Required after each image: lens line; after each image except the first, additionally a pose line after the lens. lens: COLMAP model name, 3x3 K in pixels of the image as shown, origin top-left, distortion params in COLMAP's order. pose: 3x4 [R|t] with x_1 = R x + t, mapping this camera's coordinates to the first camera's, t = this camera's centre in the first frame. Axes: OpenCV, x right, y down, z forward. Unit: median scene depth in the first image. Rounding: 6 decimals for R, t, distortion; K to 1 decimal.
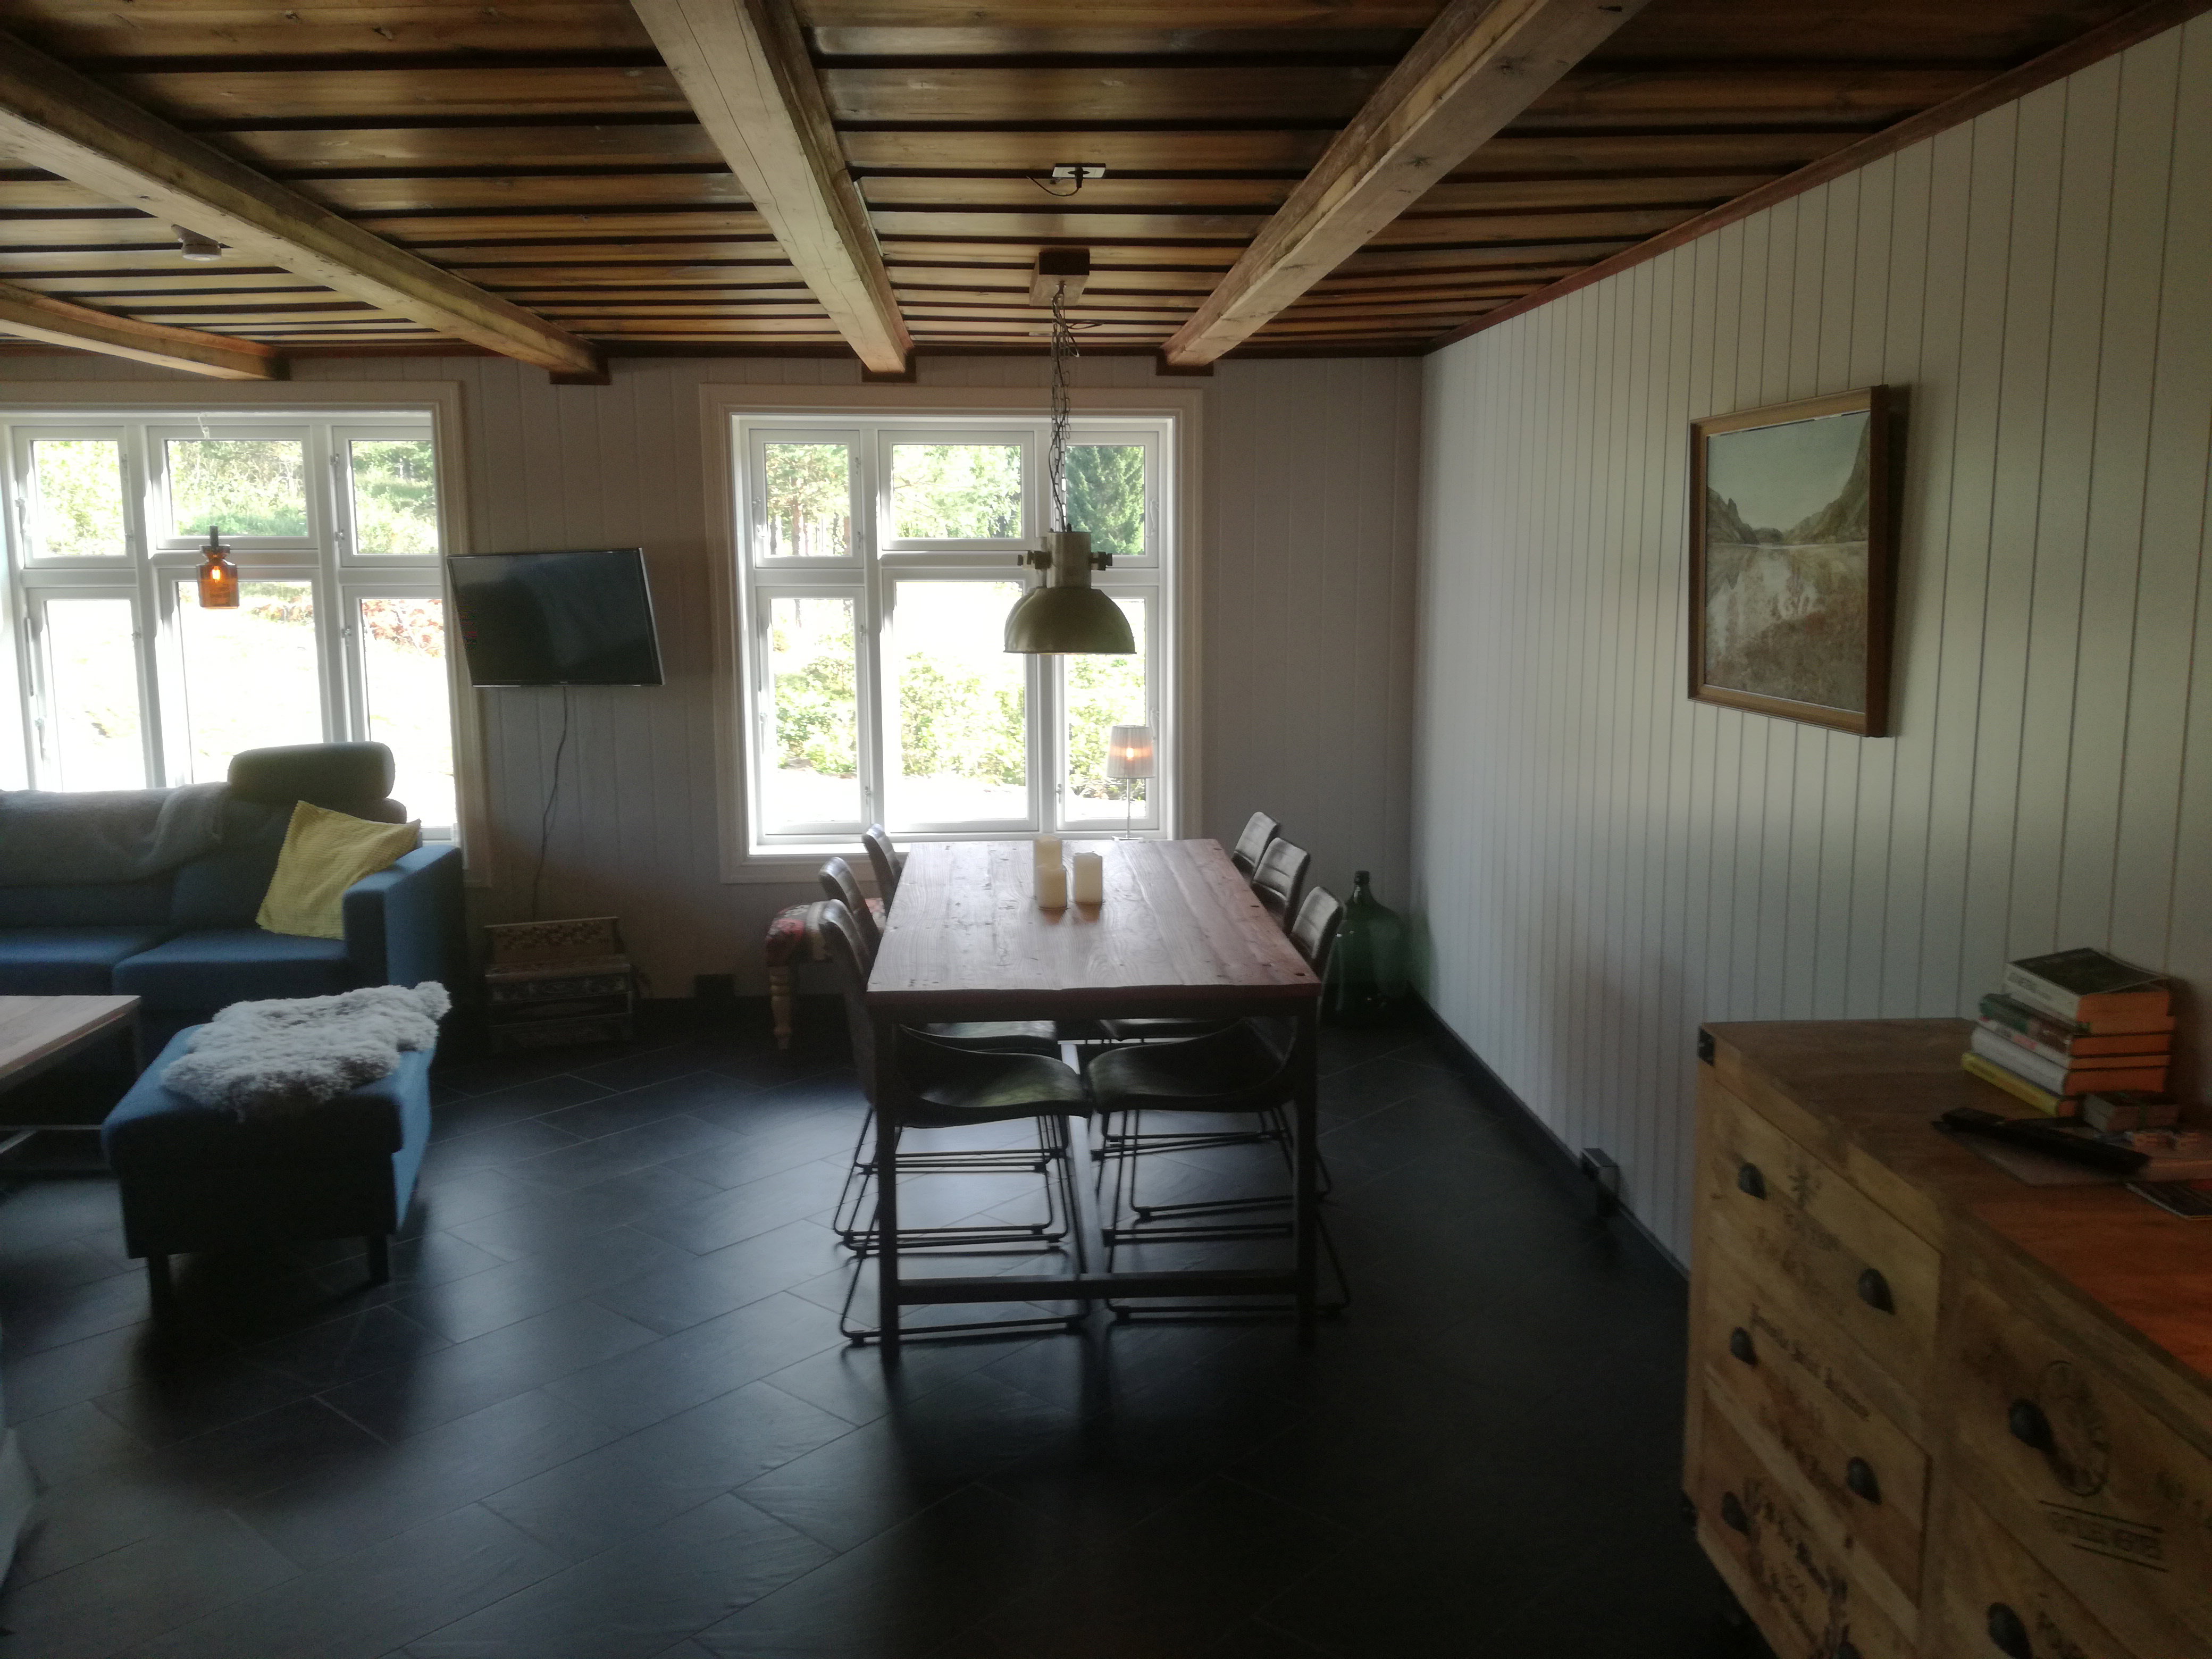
lens RADIAL K [[1805.1, 0, 1113.1], [0, 1805.1, 844.3], [0, 0, 1]] dist [0.123820, -0.251584]
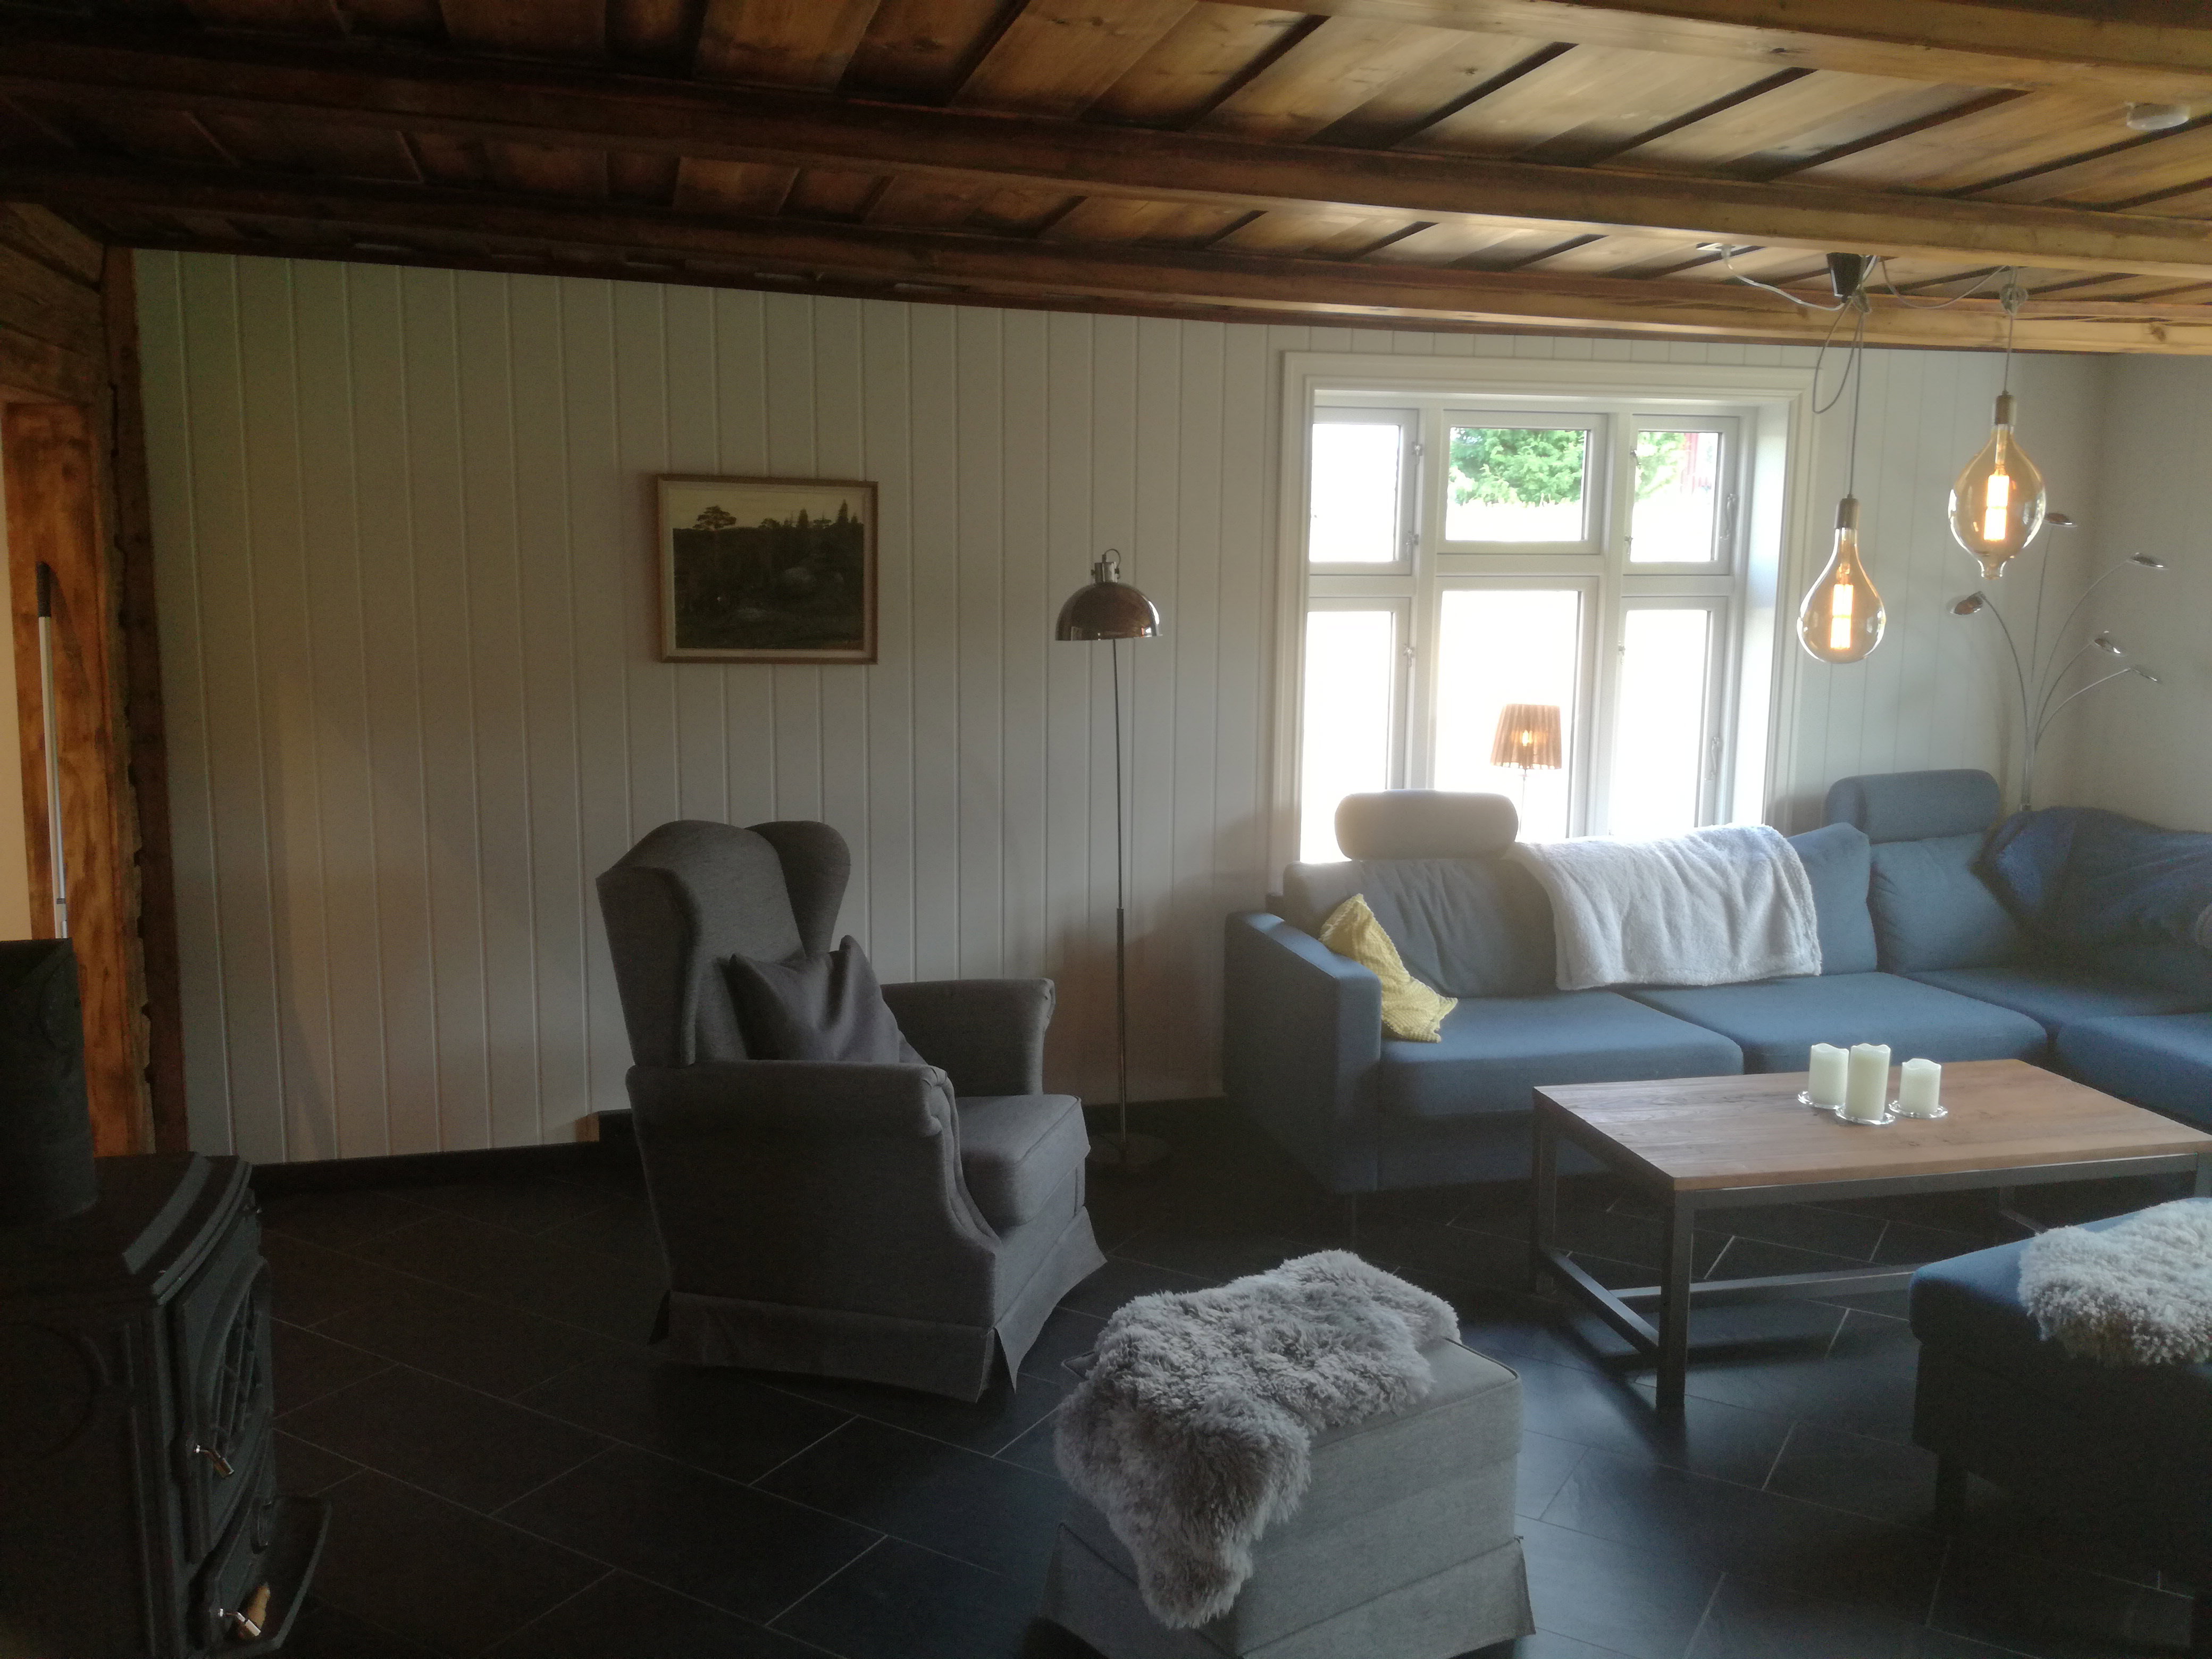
lens RADIAL K [[1805.1, 0, 1113.1], [0, 1805.1, 844.3], [0, 0, 1]] dist [0.123820, -0.251584]
pose [[0.177418, 0.156660, -0.971587, 0.088574], [-0.167860, 0.977599, 0.126977, -0.047120], [0.969714, 0.140562, 0.199741, 0.315915]]
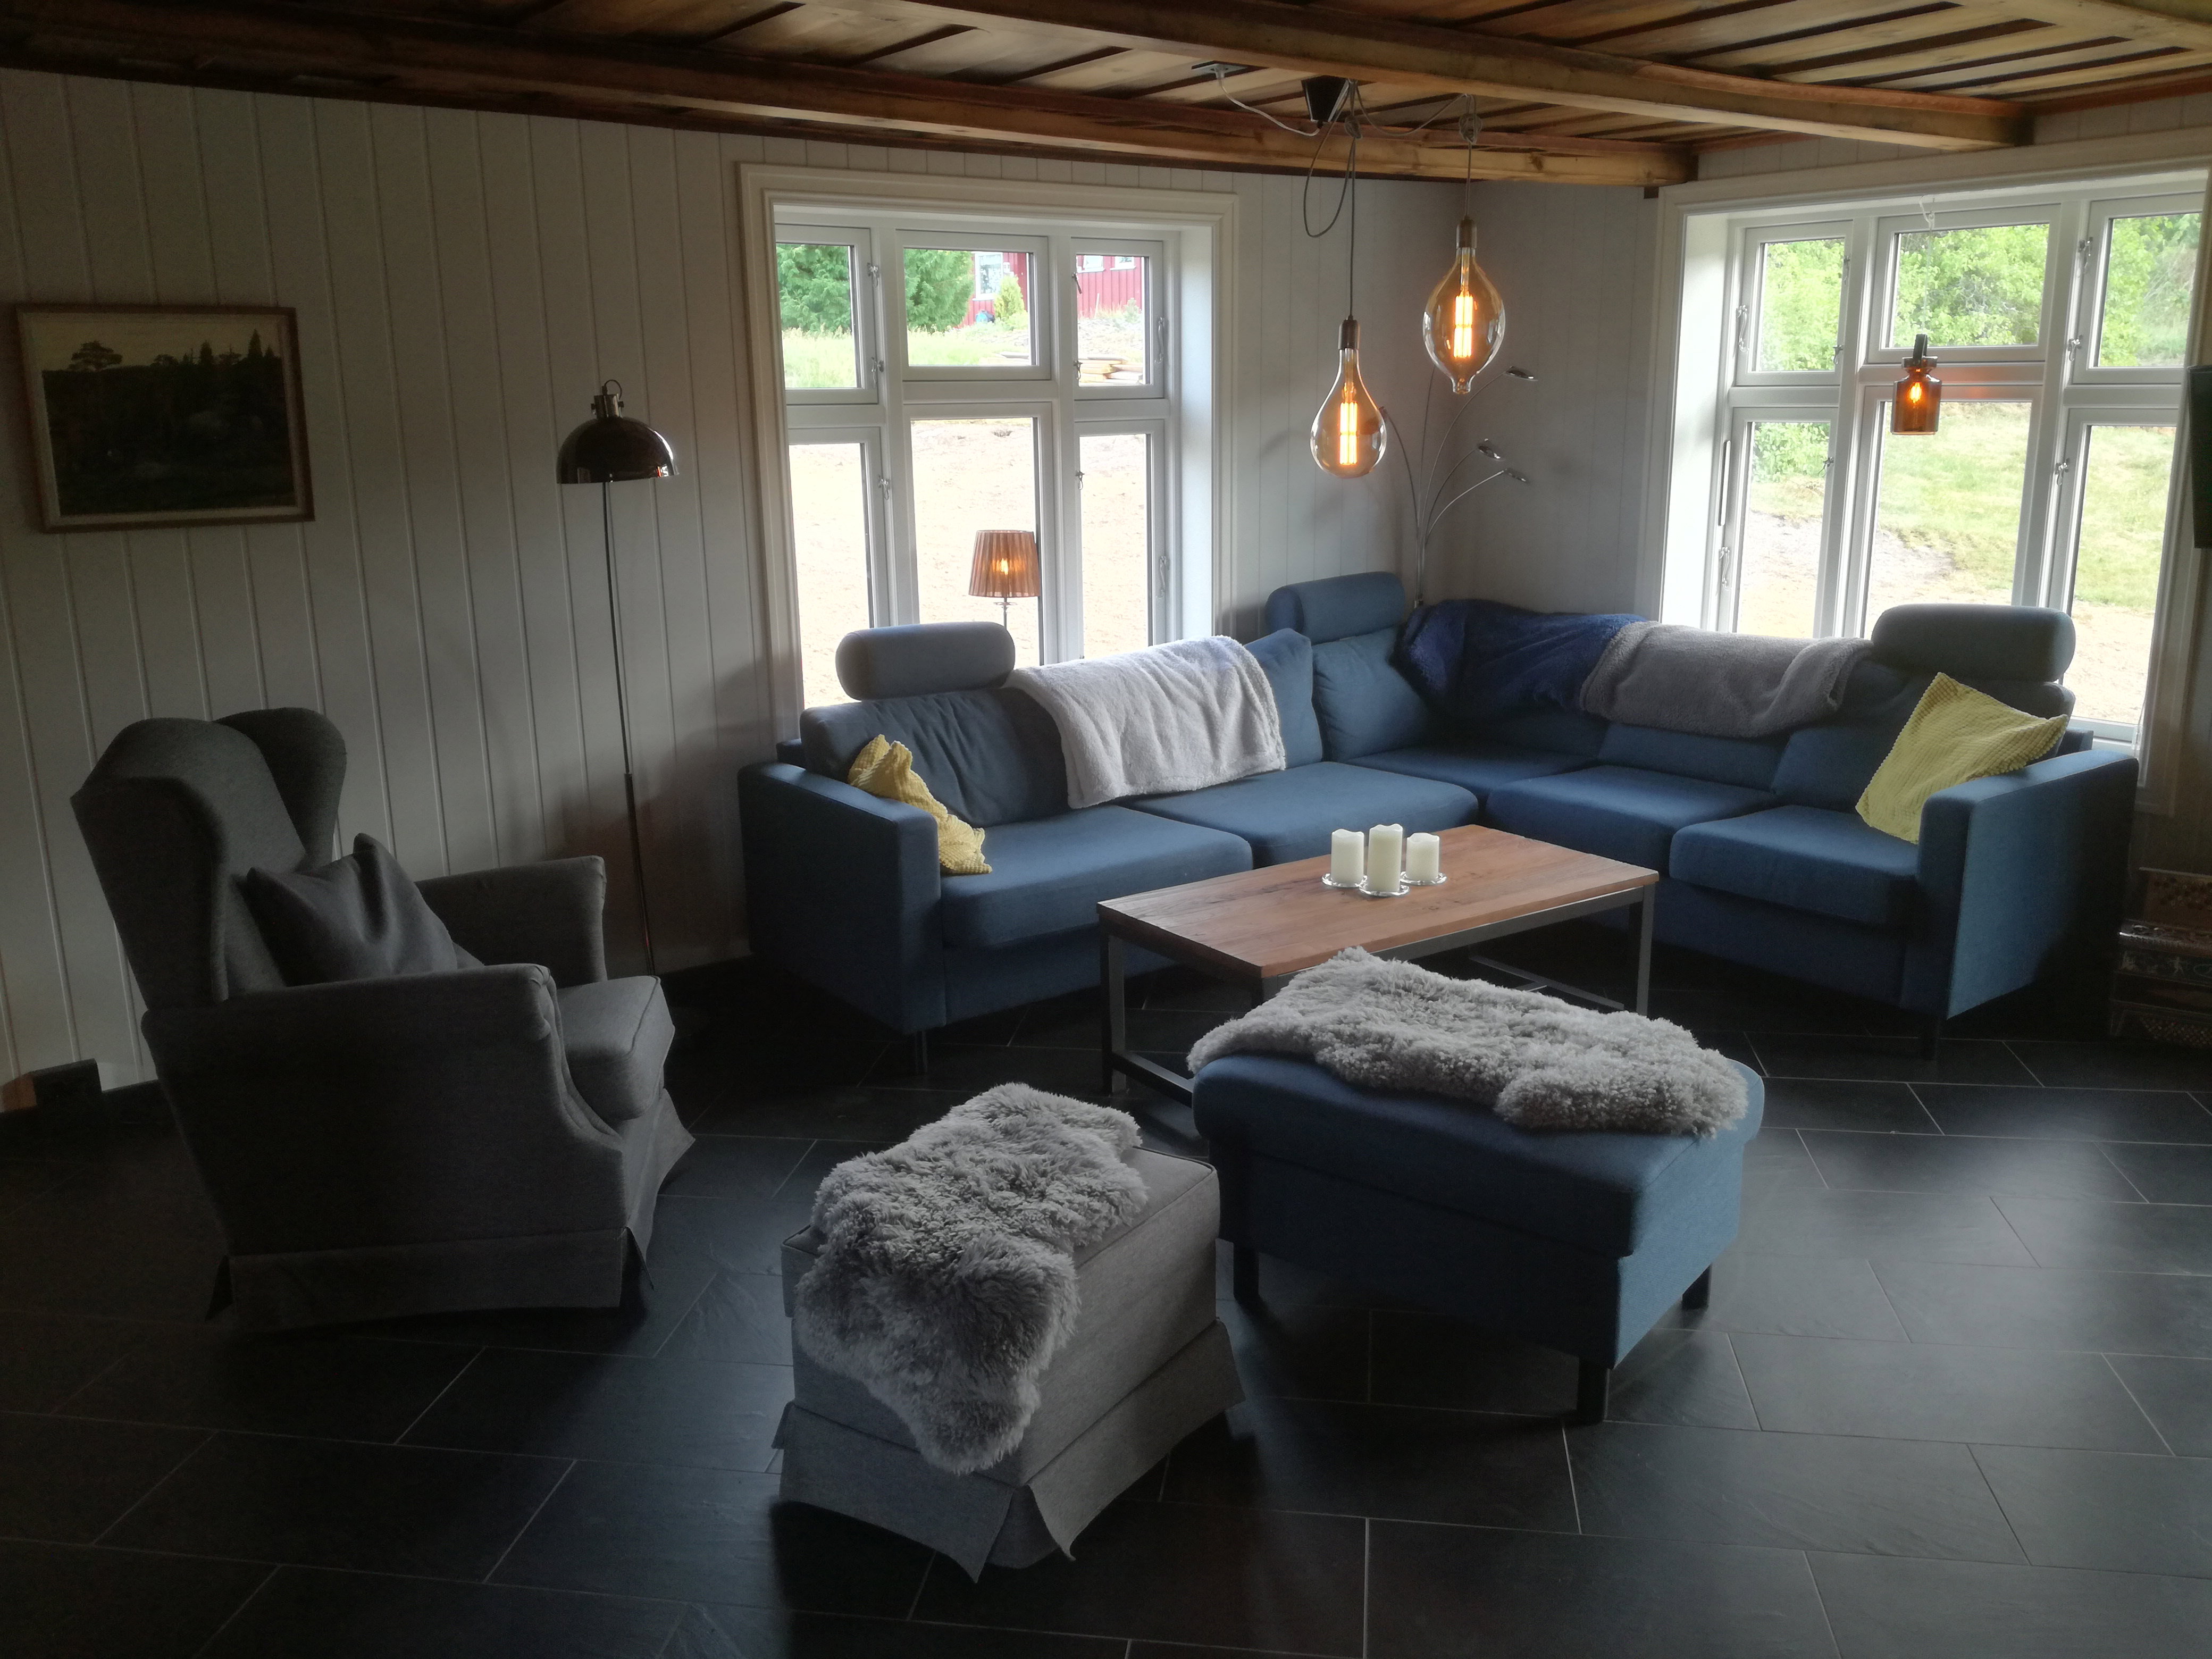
lens RADIAL K [[1805.1, 0, 1113.1], [0, 1805.1, 844.3], [0, 0, 1]] dist [0.123820, -0.251584]
pose [[0.538268, 0.200062, -0.818683, 0.044961], [-0.121912, 0.979682, 0.159251, -0.033521], [0.833909, 0.014087, 0.551722, 0.232913]]
